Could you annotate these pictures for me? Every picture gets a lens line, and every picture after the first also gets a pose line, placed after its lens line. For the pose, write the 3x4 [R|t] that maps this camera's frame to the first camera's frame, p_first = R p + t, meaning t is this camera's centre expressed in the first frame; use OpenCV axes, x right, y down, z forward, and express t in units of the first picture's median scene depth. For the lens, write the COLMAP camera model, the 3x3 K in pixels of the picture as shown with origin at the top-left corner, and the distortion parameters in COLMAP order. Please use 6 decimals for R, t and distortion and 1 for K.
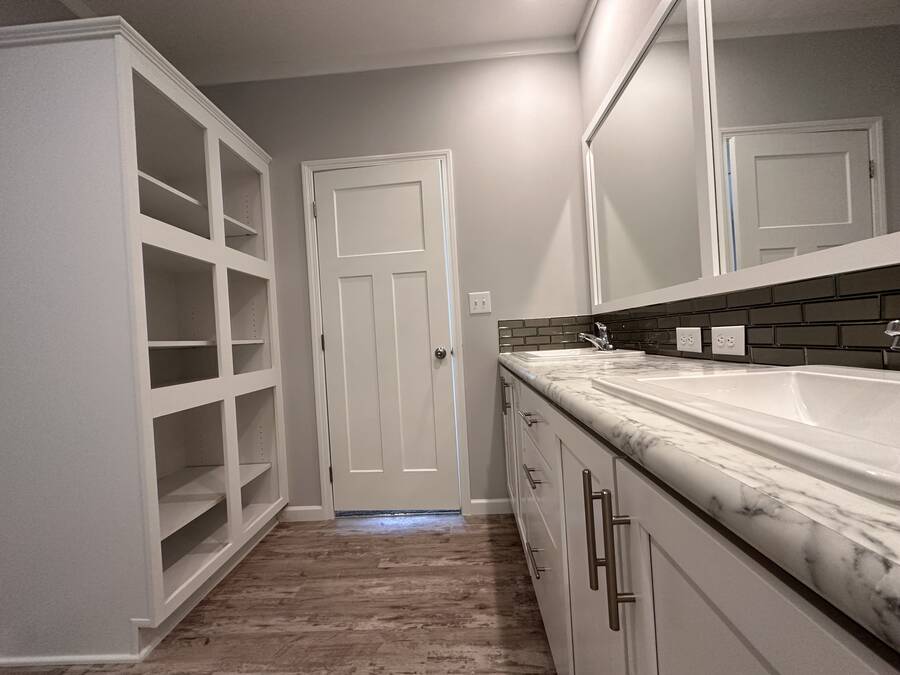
lens RADIAL K [[356.2, 0, 452.7], [0, 356.2, 338.4], [0, 0, 1]] dist [0.000946, 0.000304]
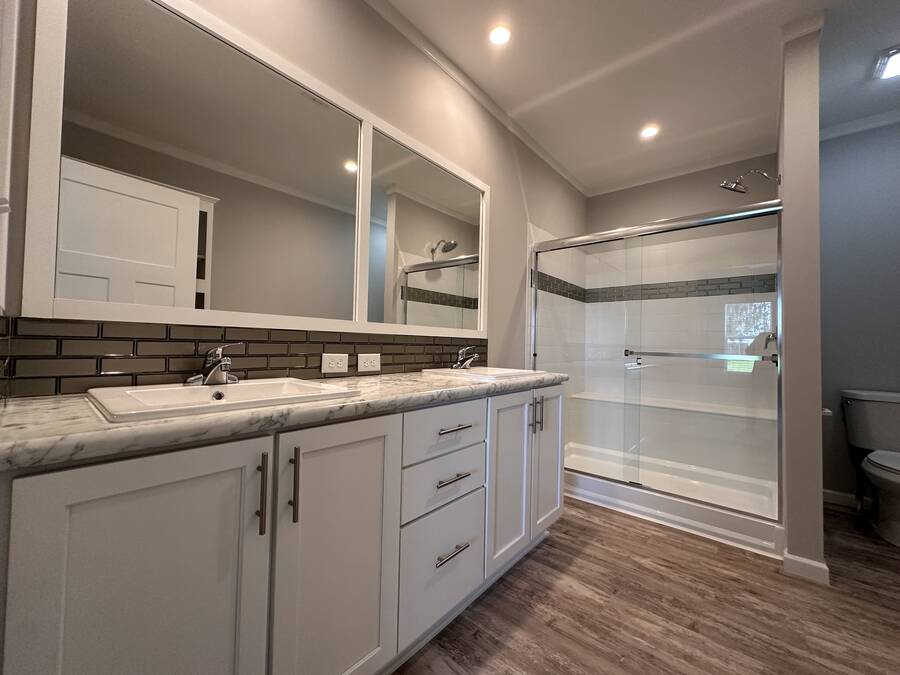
lens RADIAL K [[356.2, 0, 452.7], [0, 356.2, 338.4], [0, 0, 1]] dist [0.000946, 0.000304]
pose [[-0.780922, 0.060759, 0.621667, -0.519809], [0.027076, 0.997615, -0.063490, 0.009619], [-0.624042, -0.032749, -0.780704, 1.951017]]
